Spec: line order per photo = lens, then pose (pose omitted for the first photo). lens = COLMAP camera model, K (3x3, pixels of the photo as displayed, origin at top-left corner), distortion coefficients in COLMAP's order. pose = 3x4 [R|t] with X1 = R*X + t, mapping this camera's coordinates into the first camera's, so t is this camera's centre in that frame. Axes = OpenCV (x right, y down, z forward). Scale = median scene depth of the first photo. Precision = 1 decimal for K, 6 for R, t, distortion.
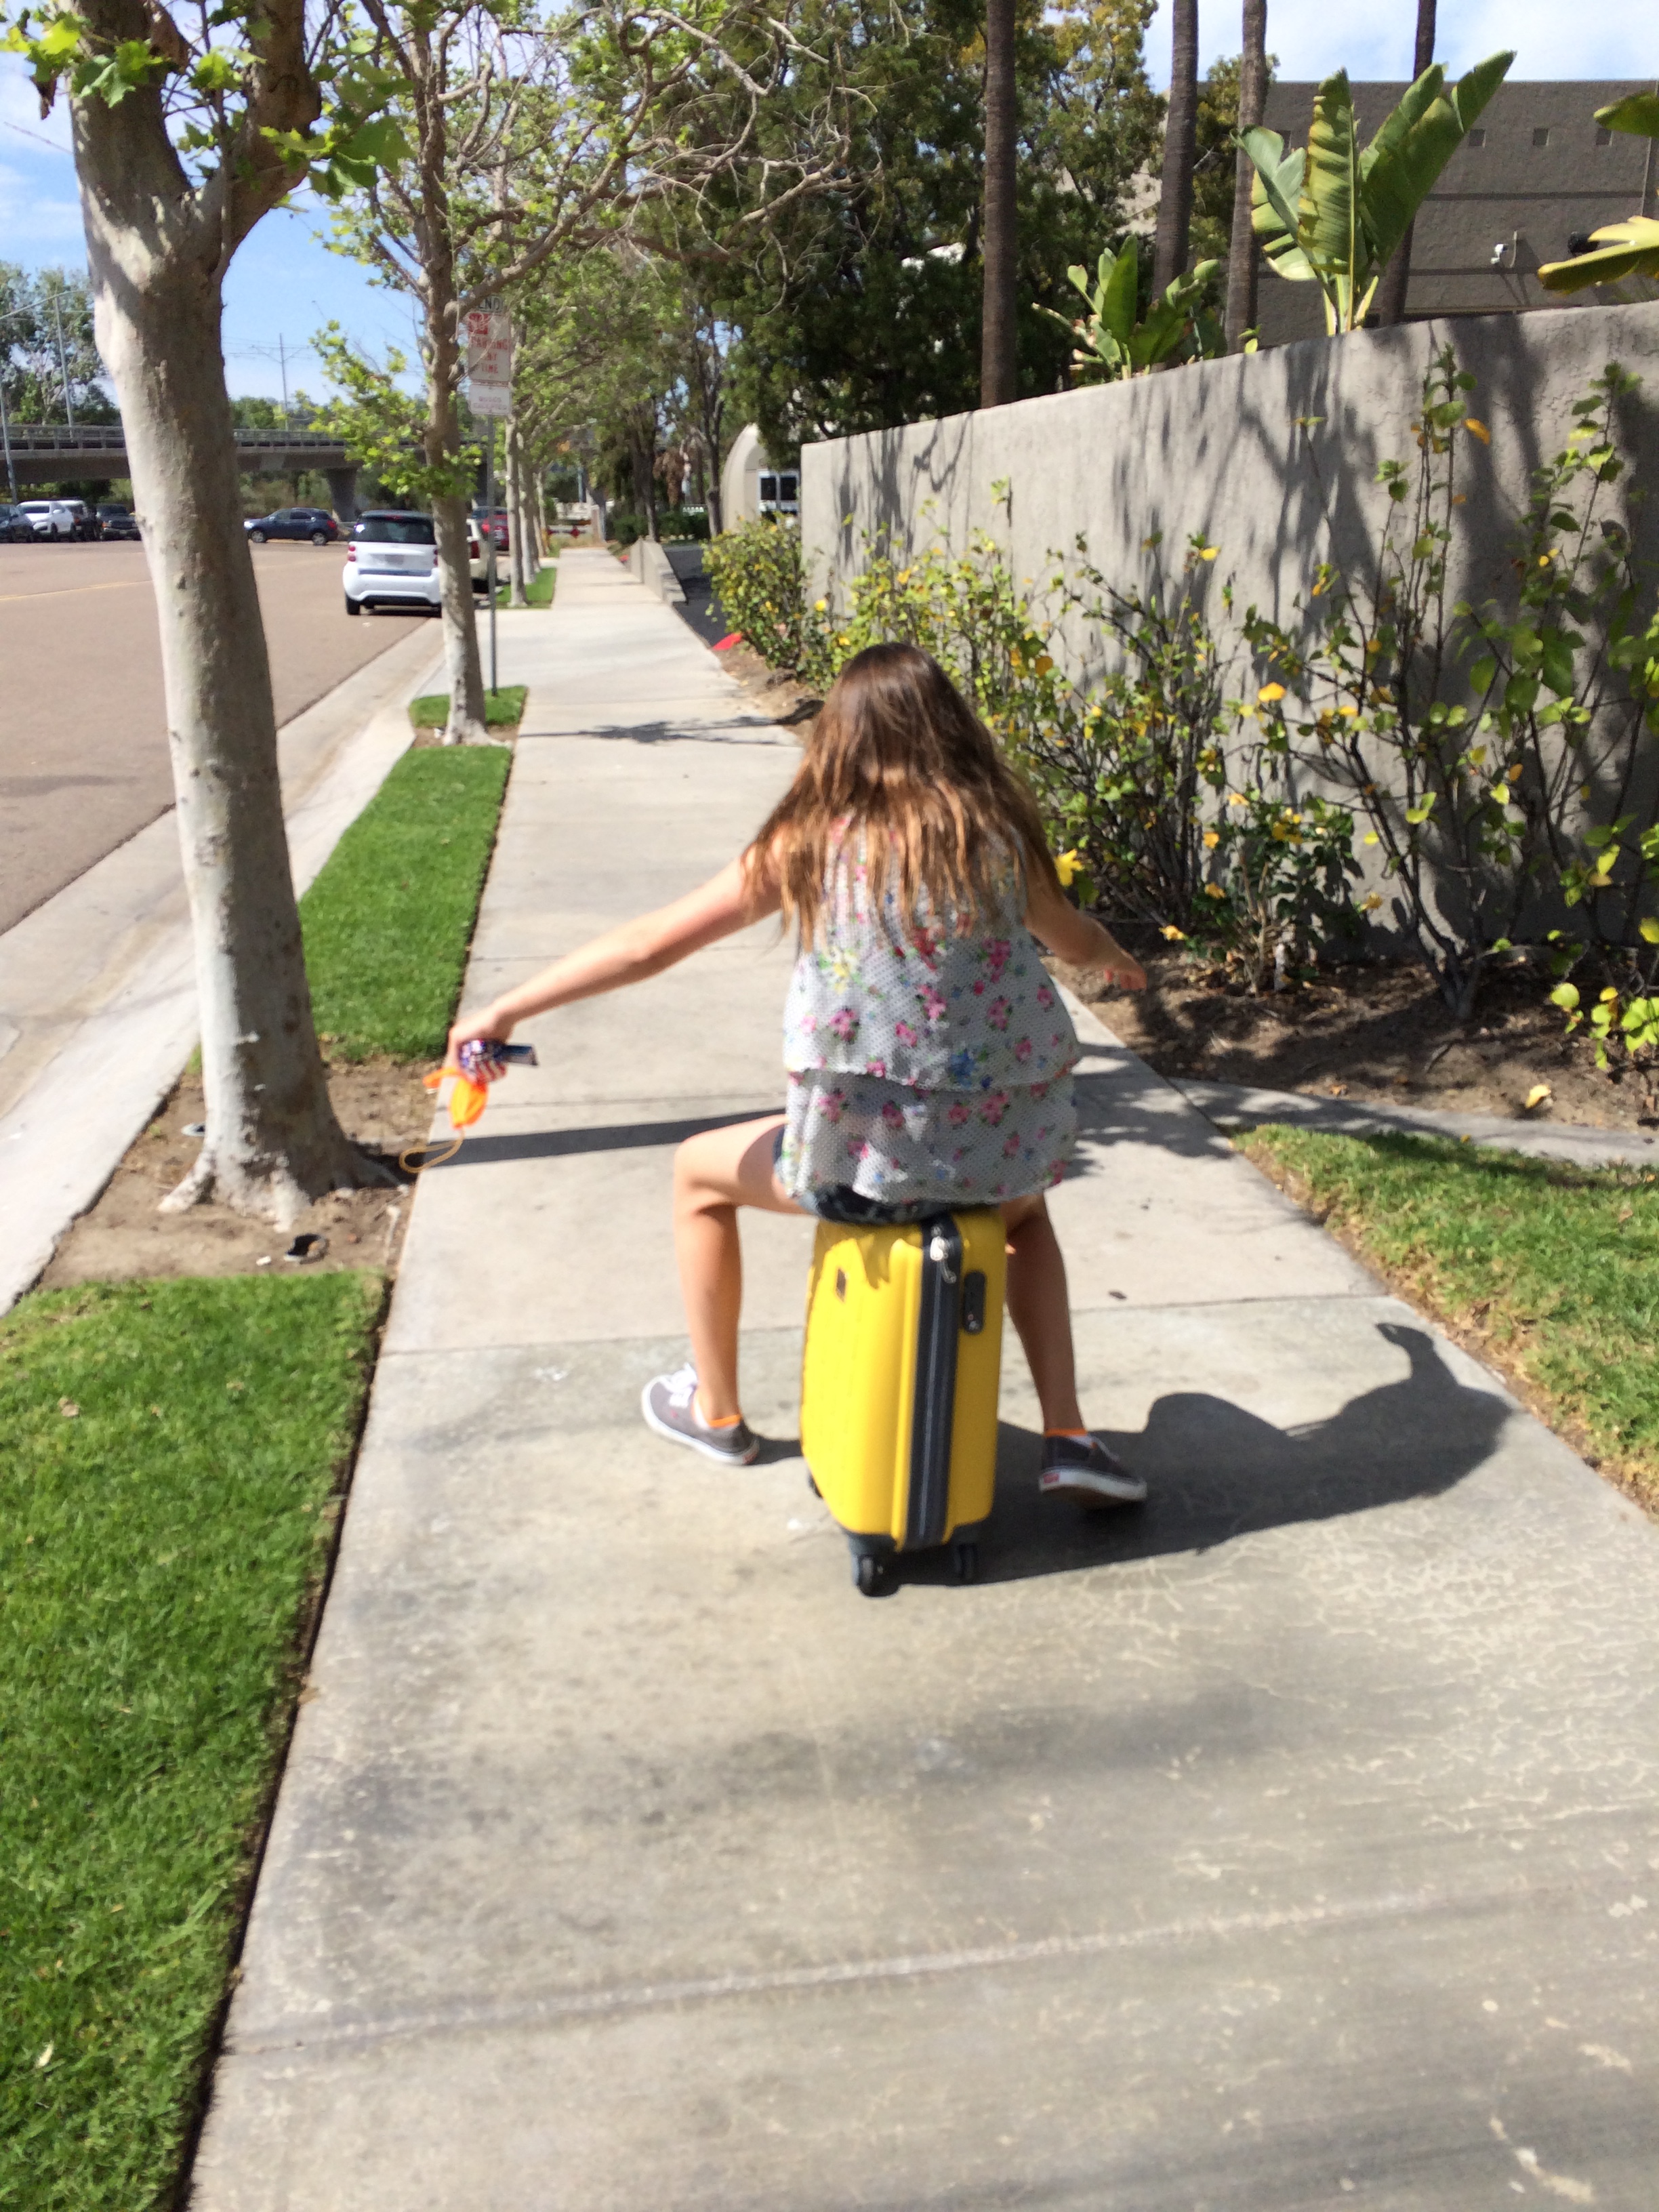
lens RADIAL K [[1899.9, 0, 834.8], [0, 1899.9, 1111.0], [0, 0, 1]] dist [0.047928, -0.061431]
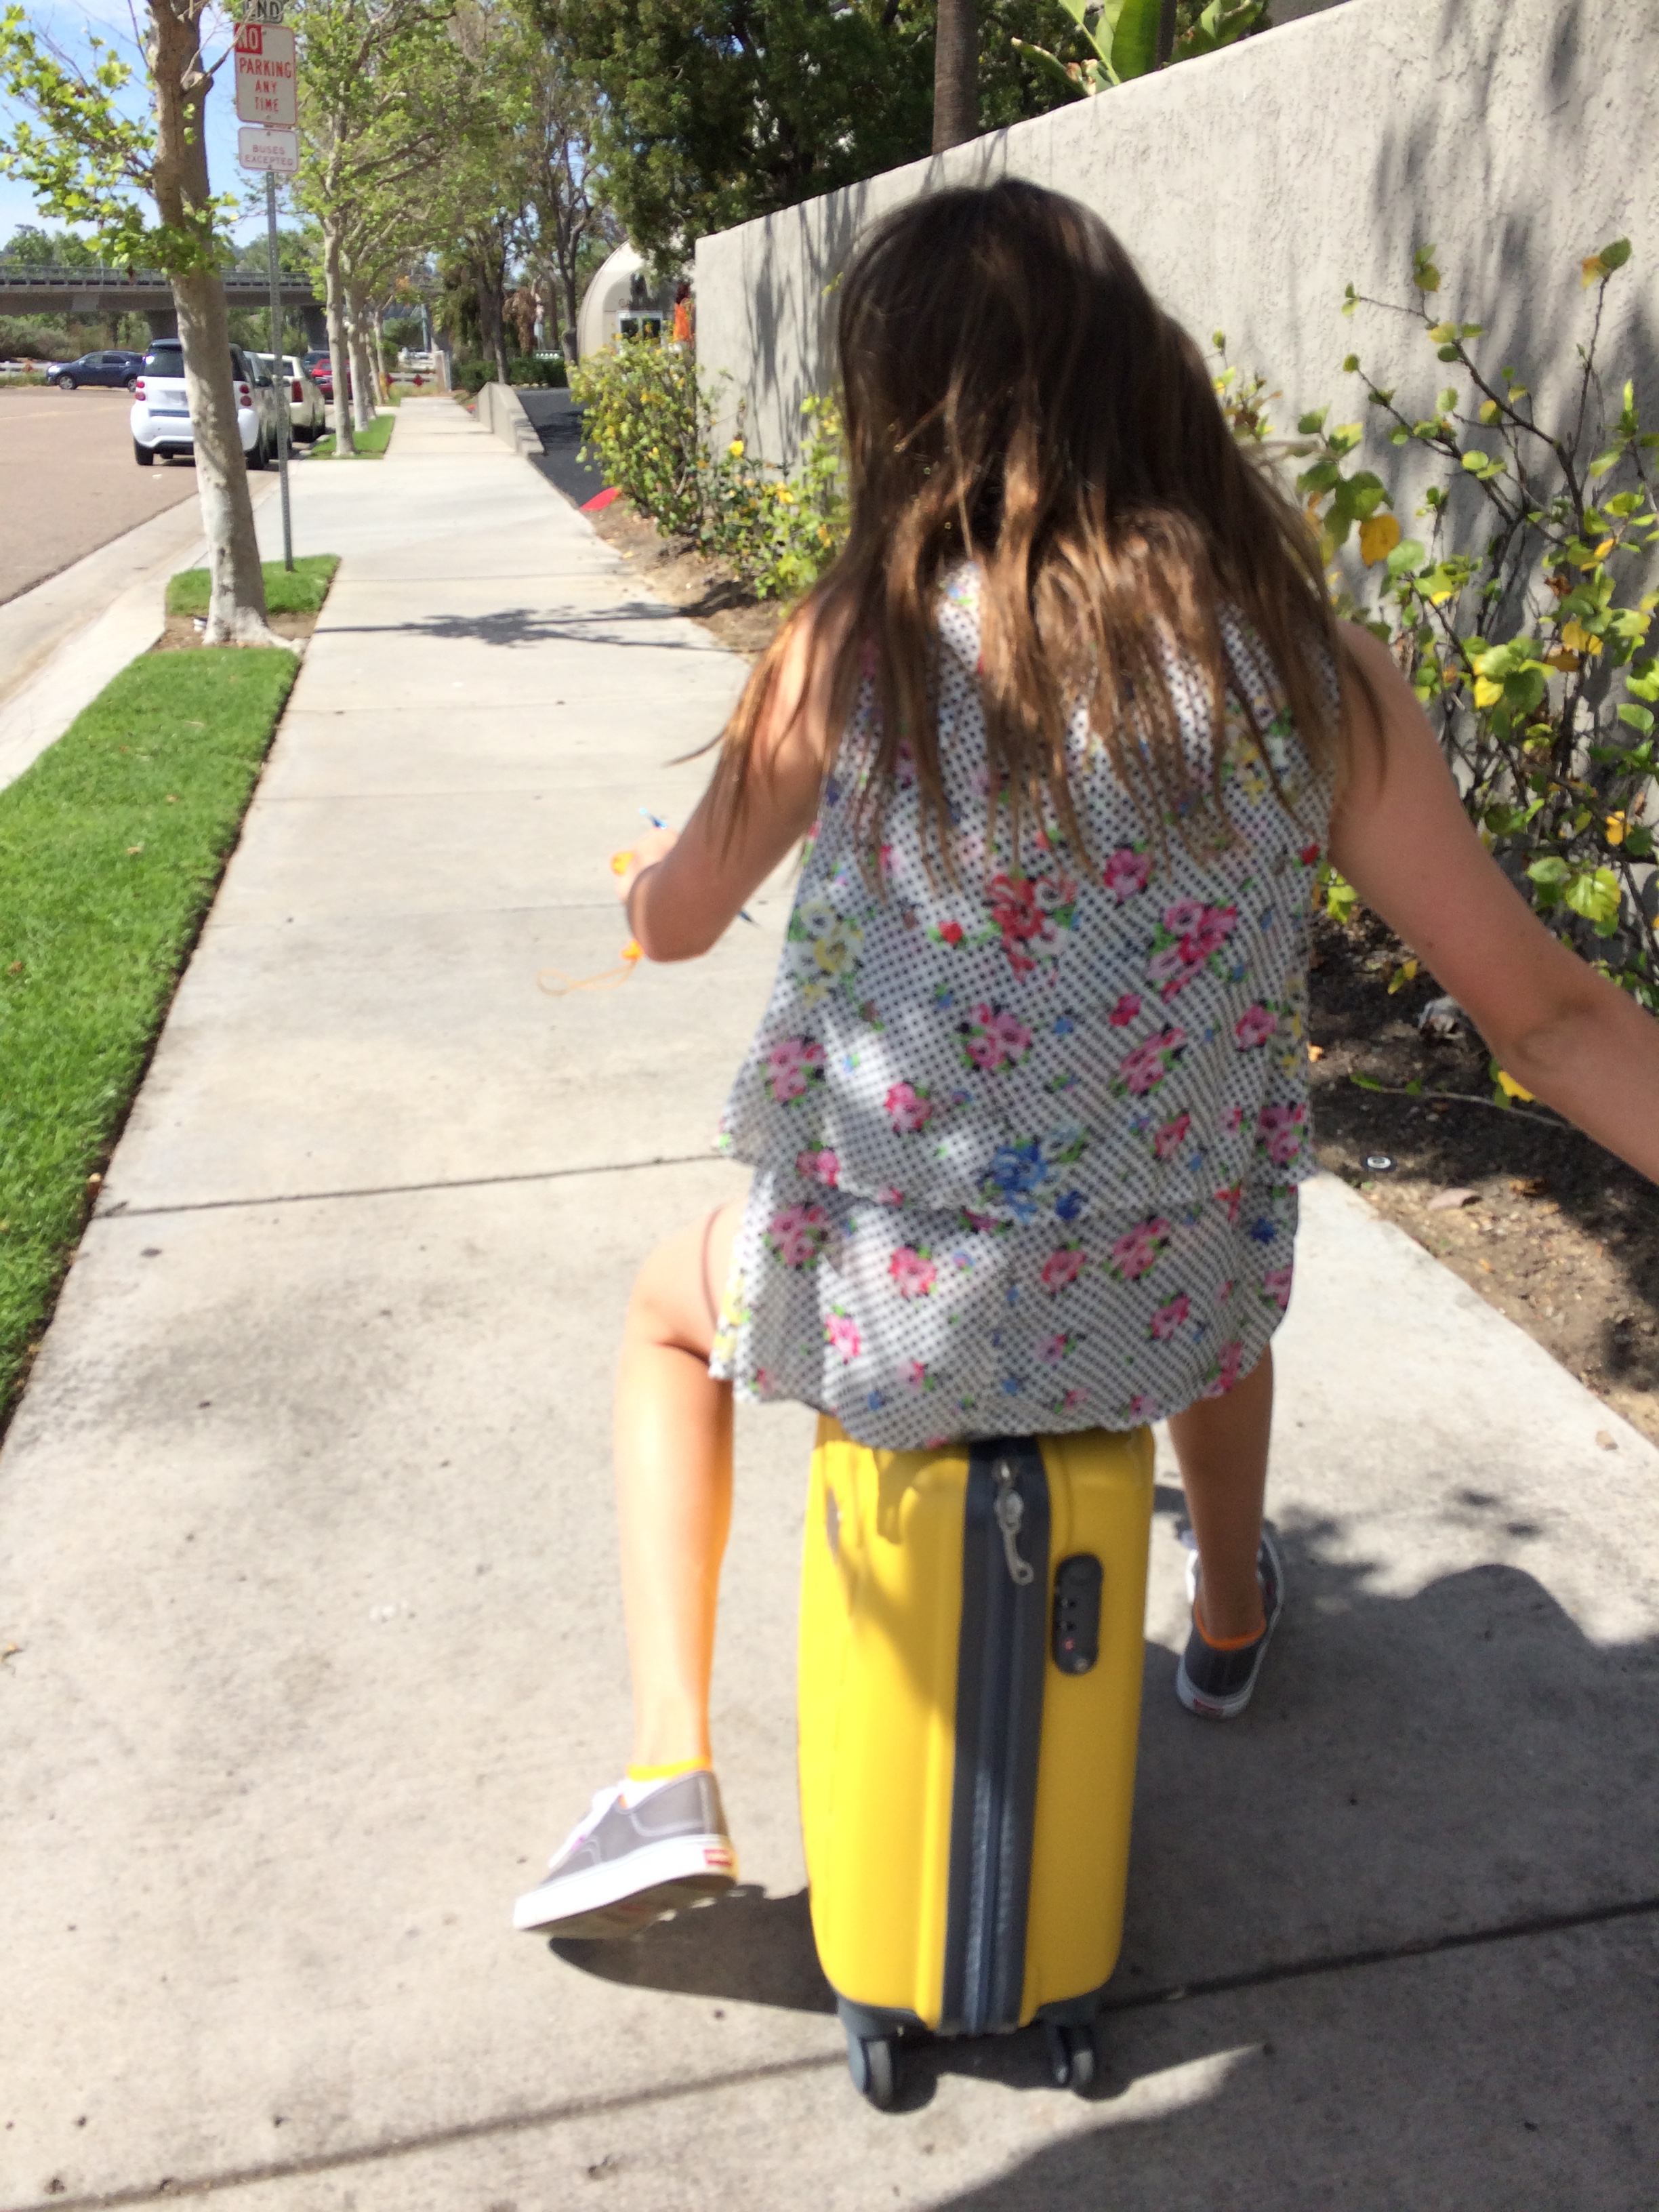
lens RADIAL K [[1899.9, 0, 823.2], [0, 1899.9, 1102.3], [0, 0, 1]] dist [0.047928, -0.061431]
pose [[0.997881, -0.012514, 0.063856, -0.018978], [0.008570, 0.998060, 0.061667, -0.047398], [-0.064504, -0.060989, 0.996052, 0.200430]]
